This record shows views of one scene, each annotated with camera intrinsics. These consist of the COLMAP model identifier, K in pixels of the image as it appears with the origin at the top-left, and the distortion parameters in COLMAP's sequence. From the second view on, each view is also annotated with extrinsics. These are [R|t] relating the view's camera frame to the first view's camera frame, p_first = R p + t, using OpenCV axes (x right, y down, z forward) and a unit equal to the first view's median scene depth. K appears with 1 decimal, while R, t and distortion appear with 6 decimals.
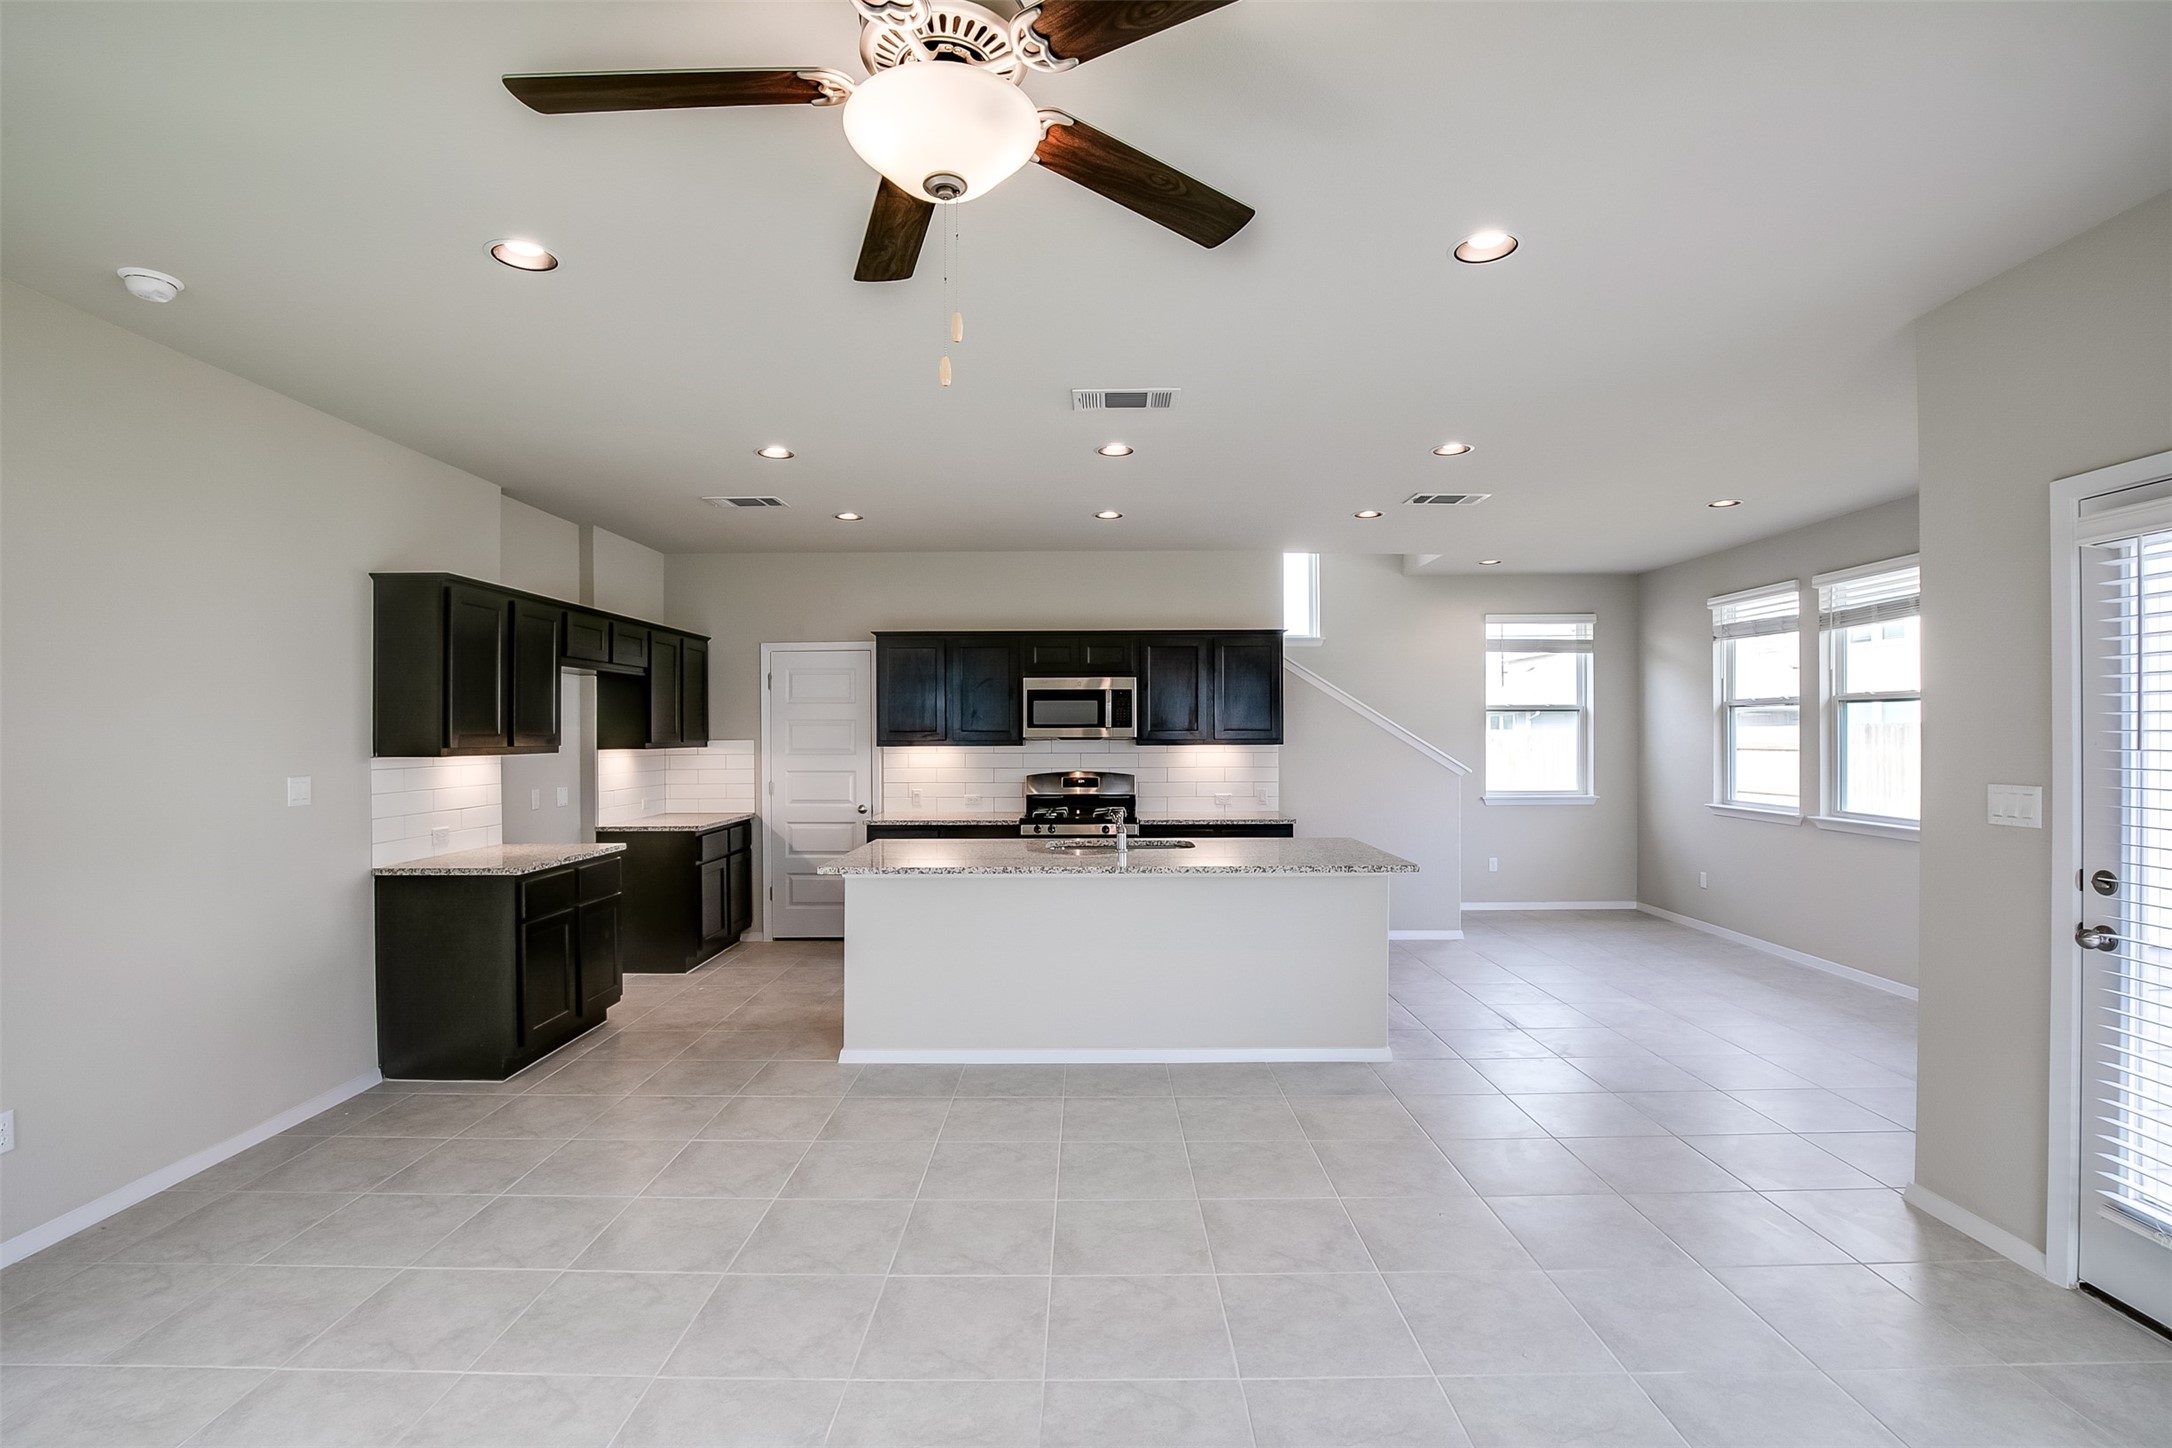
lens RADIAL K [[998.9, 0, 1095.9], [0, 998.9, 731.9], [0, 0, 1]] dist [-0.038172, 0.008350]
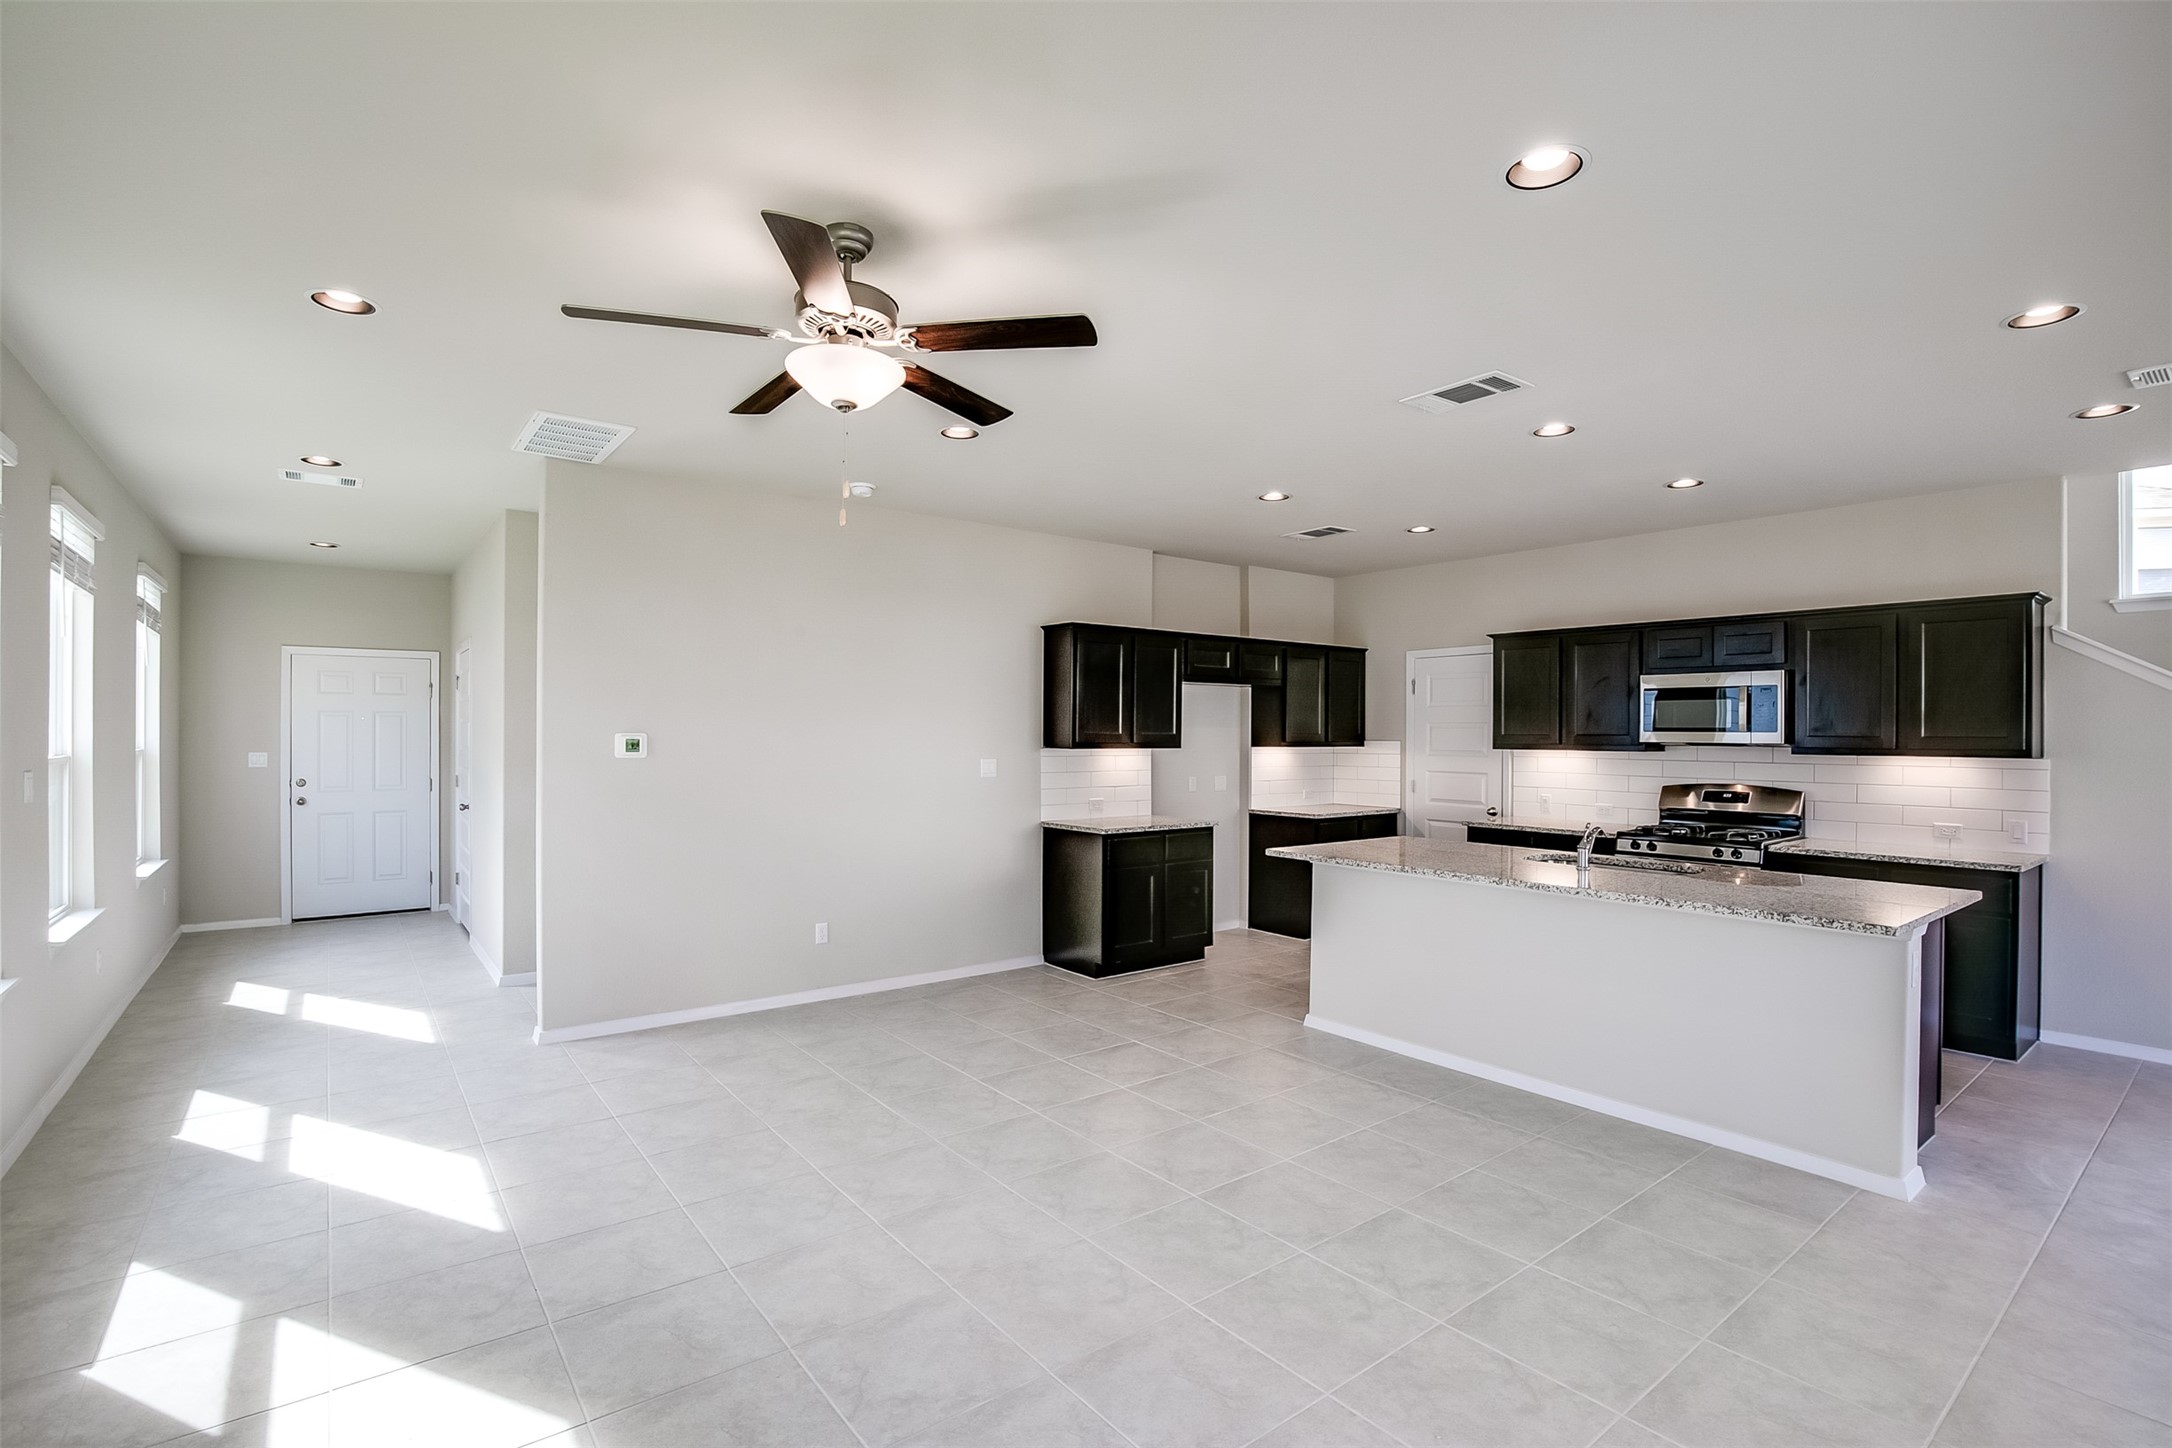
lens RADIAL K [[998.9, 0, 1089.6], [0, 998.9, 736.4], [0, 0, 1]] dist [-0.038172, 0.008350]
pose [[0.614301, 0.010012, -0.789008, 0.351832], [-0.007722, 0.999948, 0.006677, -0.001938], [0.789034, 0.001991, 0.614347, 0.076163]]
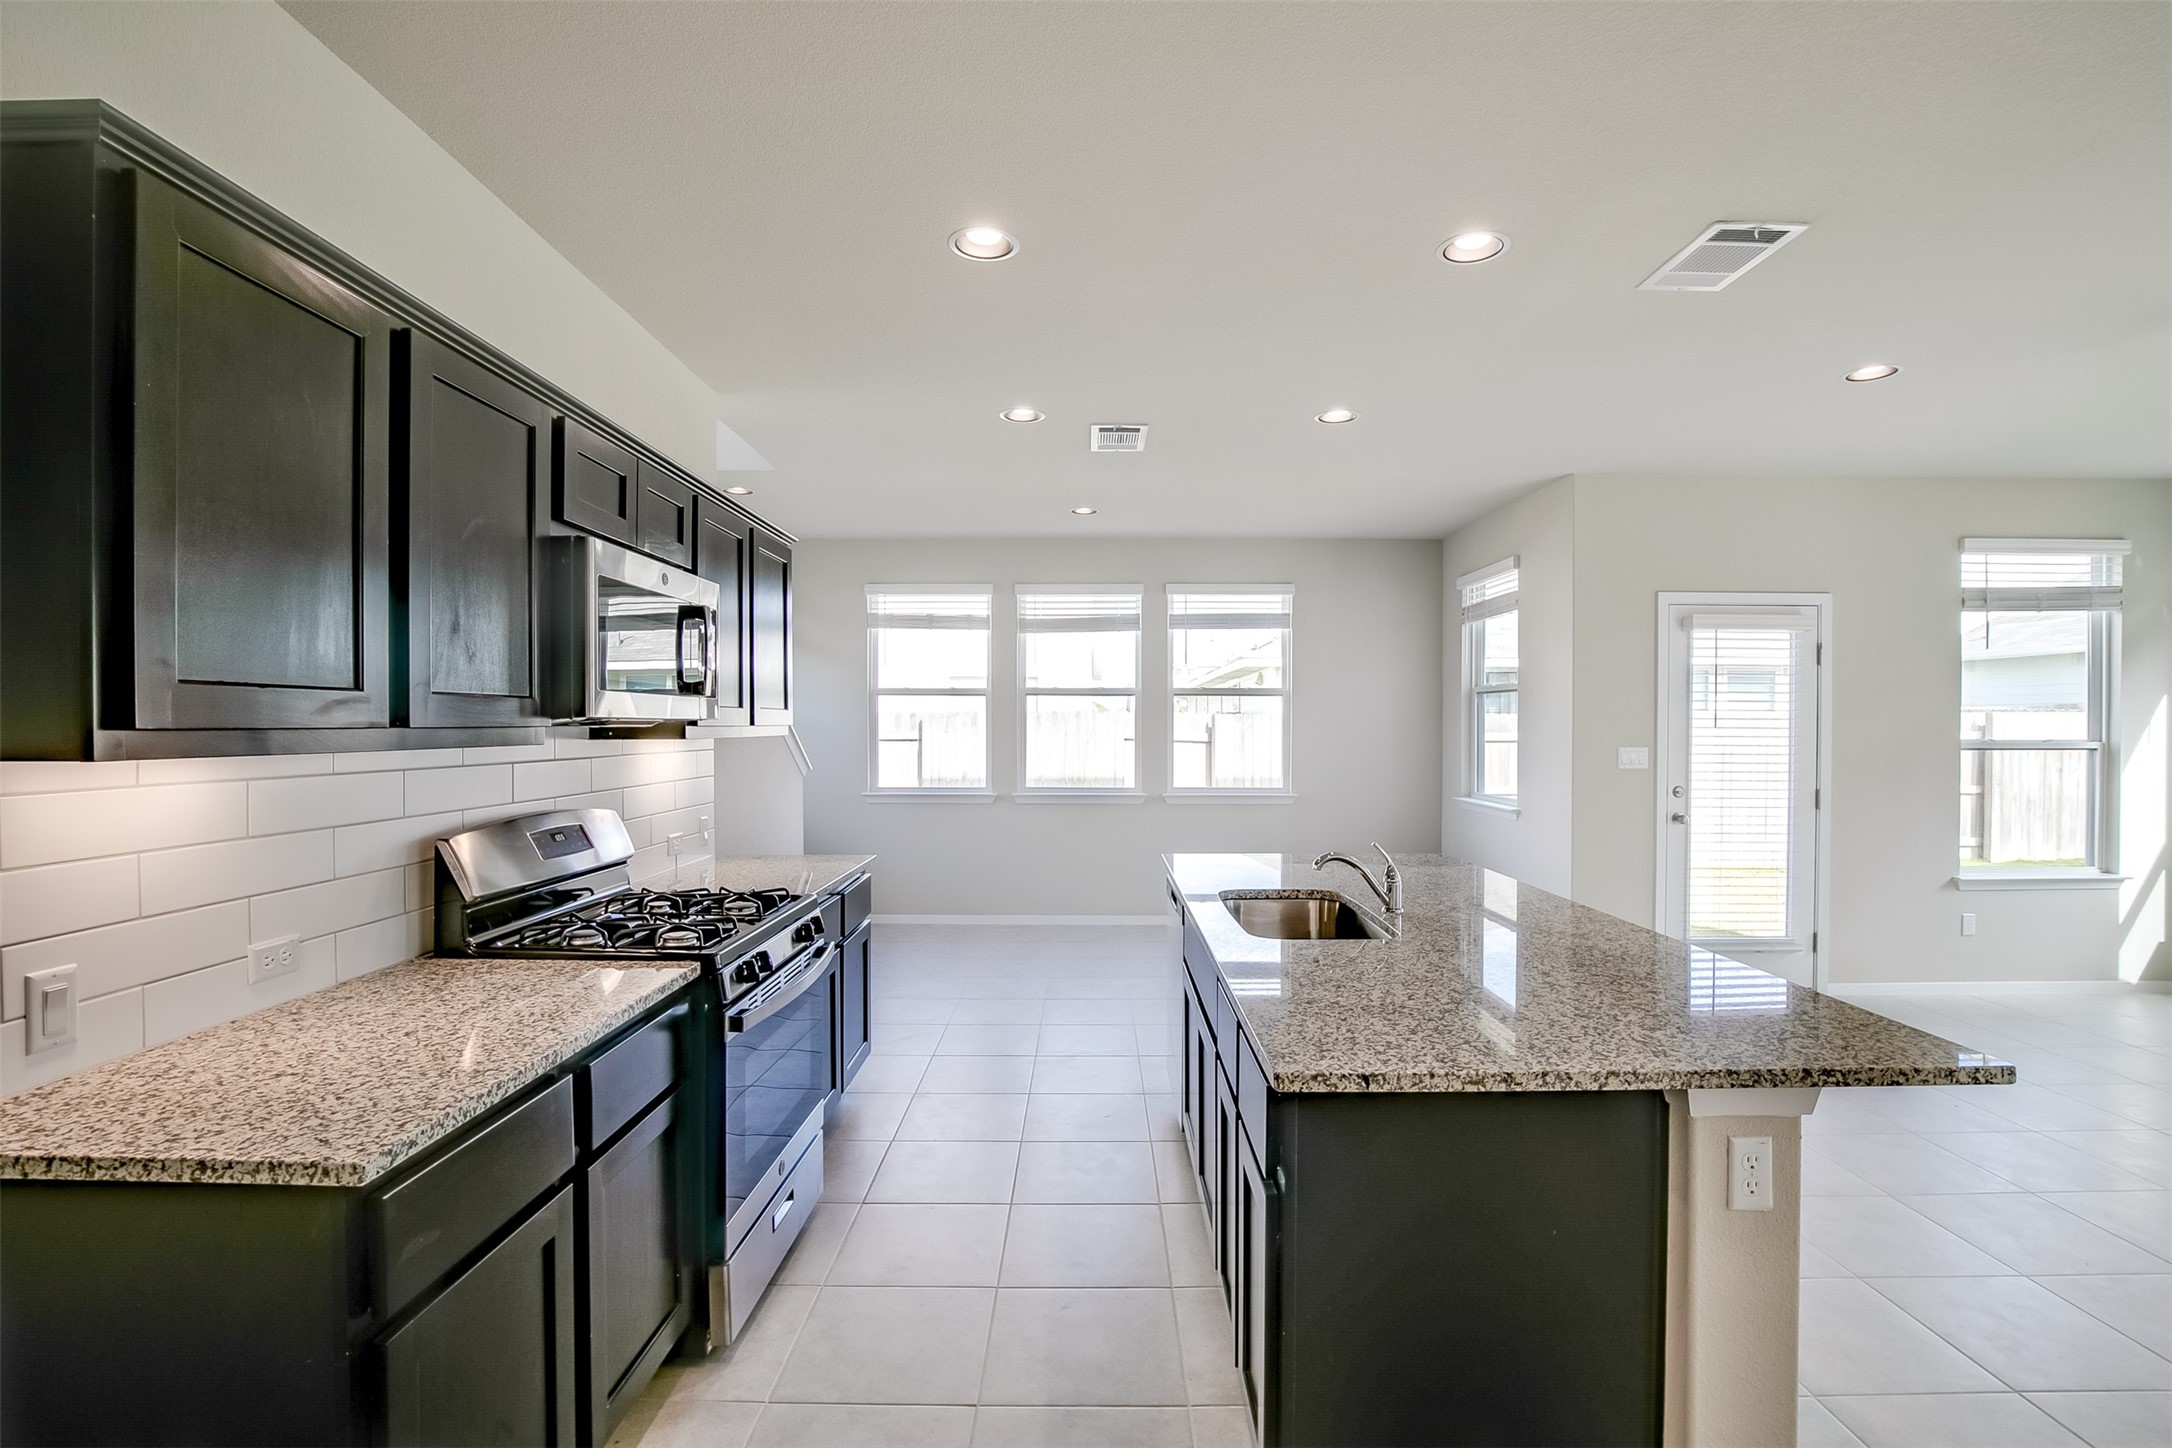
lens RADIAL K [[998.9, 0, 1083.5], [0, 998.9, 732.1], [0, 0, 1]] dist [-0.038172, 0.008350]
pose [[0.010855, -0.005281, 0.999927, -0.434634], [-0.002855, 0.999982, 0.005312, 0.008223], [-0.999937, -0.002912, 0.010840, 0.907454]]
